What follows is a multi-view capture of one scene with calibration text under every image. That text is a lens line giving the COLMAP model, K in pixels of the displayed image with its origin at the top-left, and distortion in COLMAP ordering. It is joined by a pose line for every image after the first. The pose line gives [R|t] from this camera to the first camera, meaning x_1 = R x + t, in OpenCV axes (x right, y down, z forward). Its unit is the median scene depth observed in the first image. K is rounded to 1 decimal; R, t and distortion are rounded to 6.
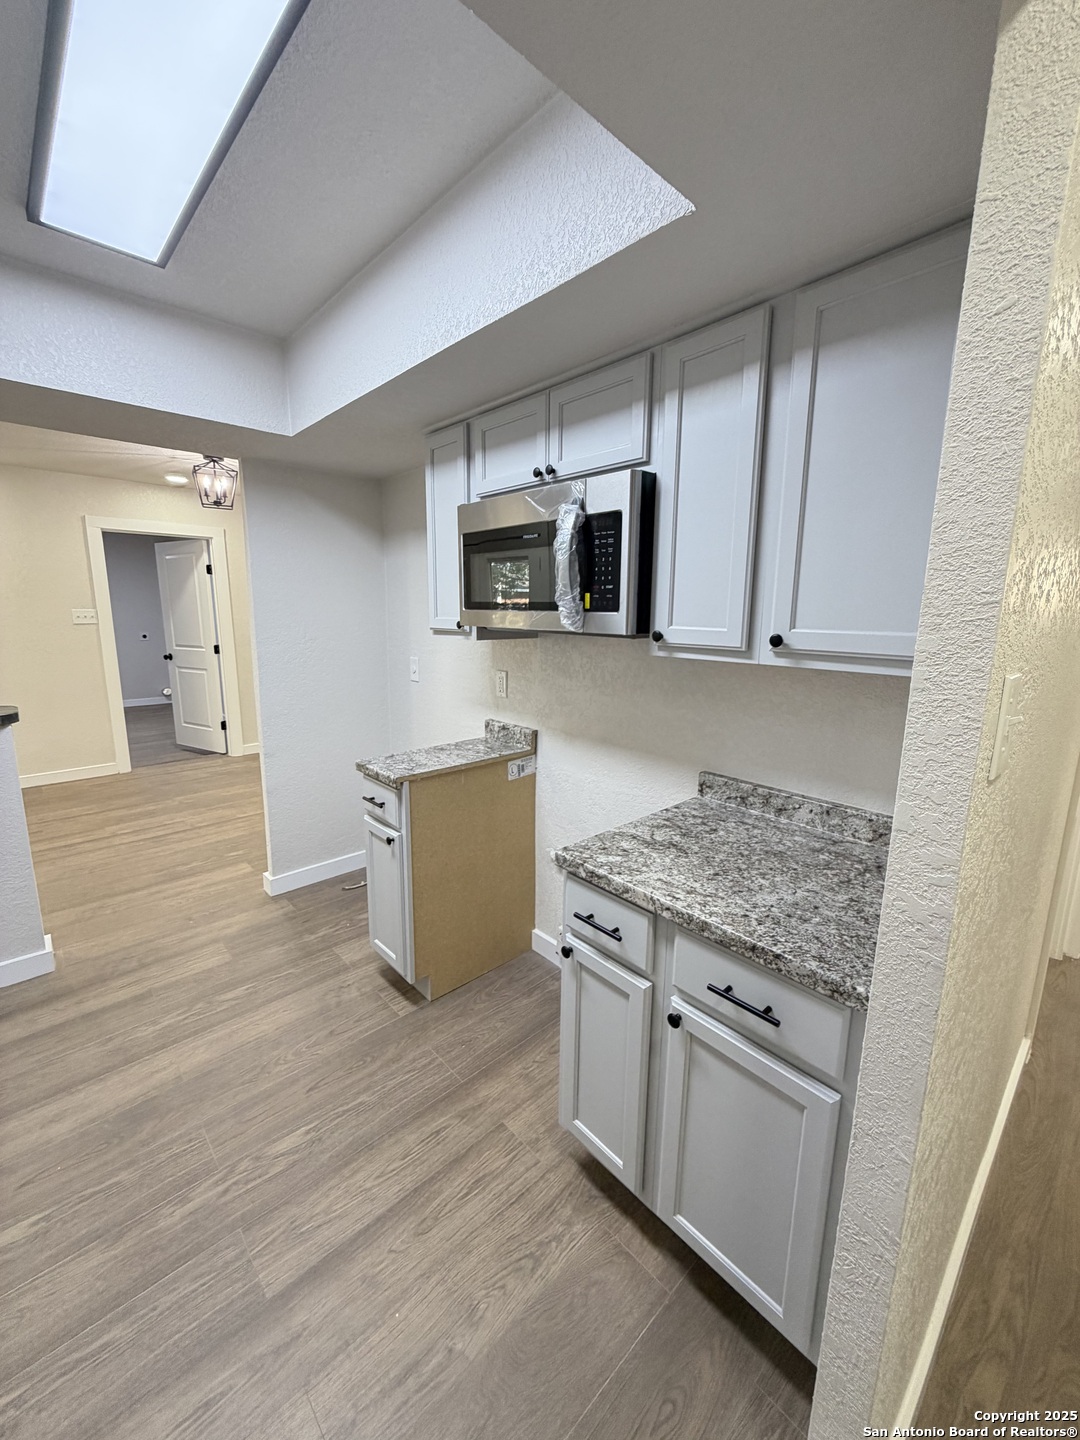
lens RADIAL K [[580.5, 0, 545.5], [0, 580.5, 723.6], [0, 0, 1]] dist [0.000825, 0.000185]
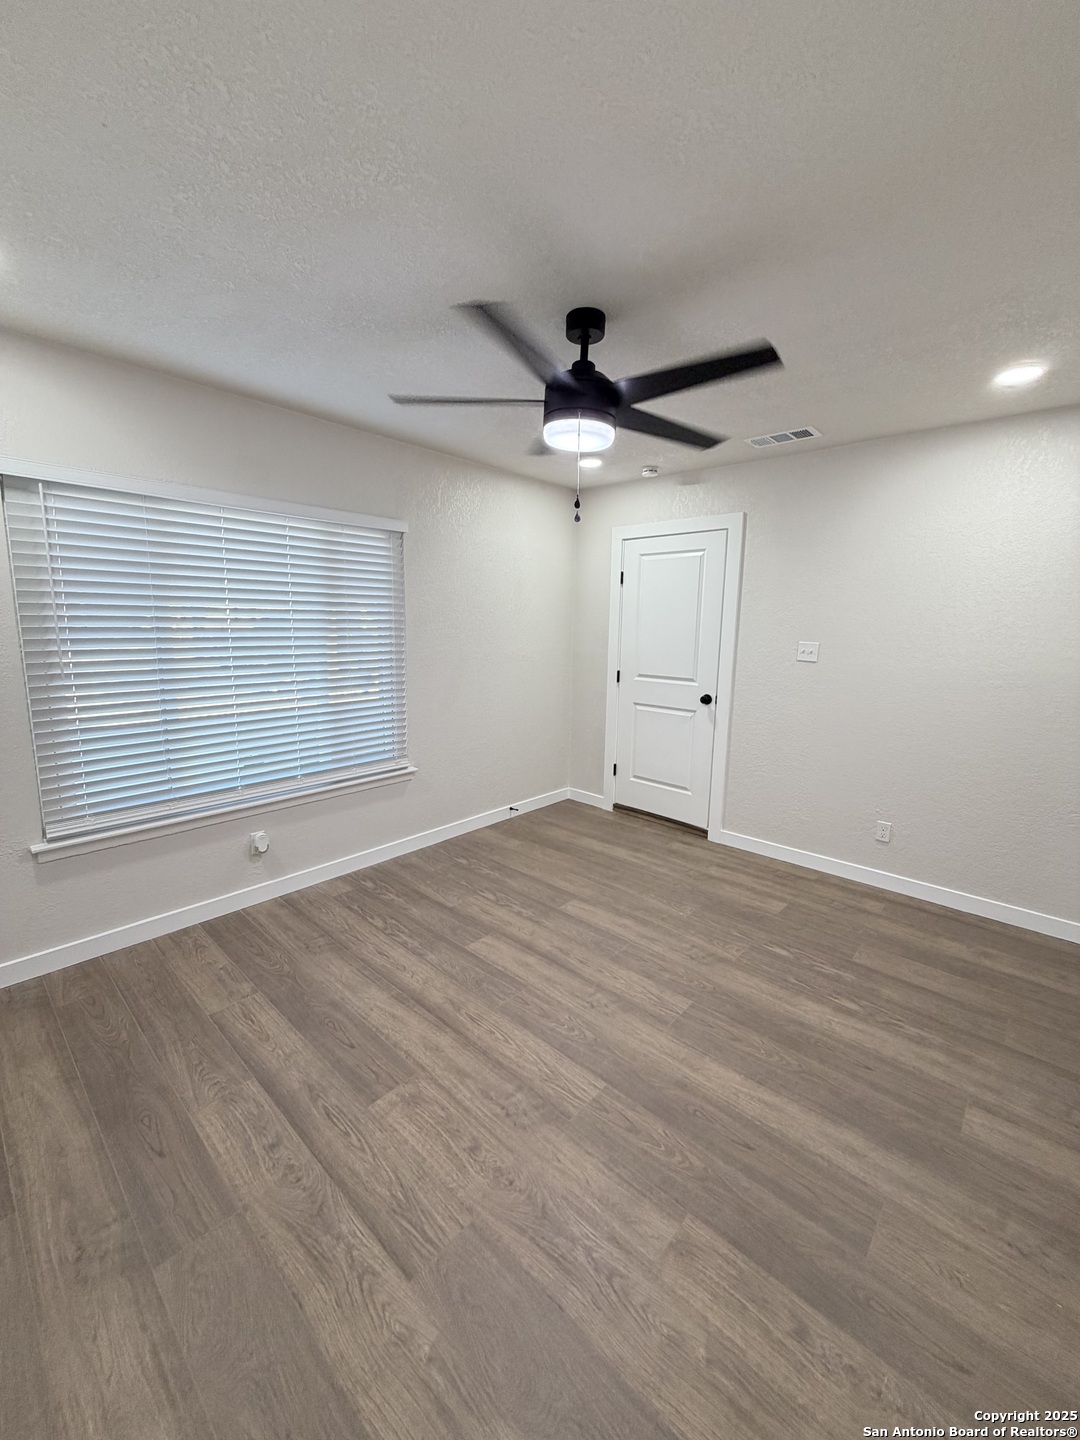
lens RADIAL K [[580.5, 0, 532.2], [0, 580.5, 717.4], [0, 0, 1]] dist [0.000825, 0.000185]
pose [[-0.074387, -0.185376, 0.979848, -0.779199], [0.173018, 0.965270, 0.195753, -0.231194], [-0.982106, 0.184093, -0.039730, 0.942667]]
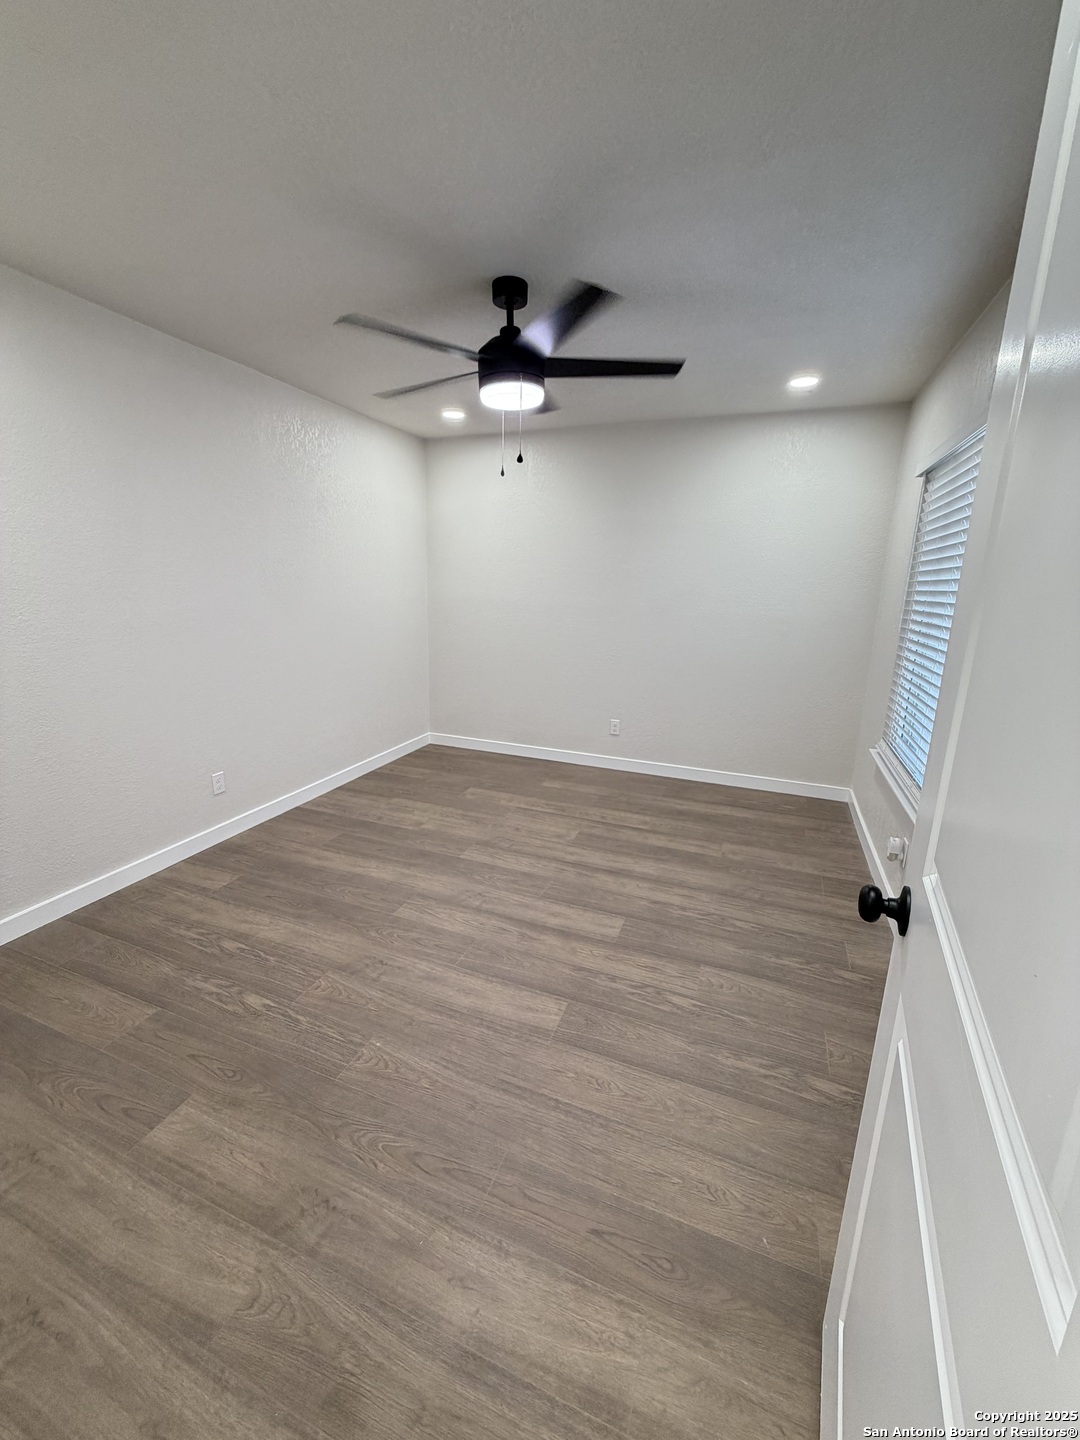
lens RADIAL K [[580.5, 0, 538.6], [0, 580.5, 718.2], [0, 0, 1]] dist [0.000825, 0.000185]
pose [[0.430342, 0.195877, -0.881157, 1.825242], [-0.187029, 0.974337, 0.125248, 0.002679], [0.883078, 0.110902, 0.455933, 0.224329]]
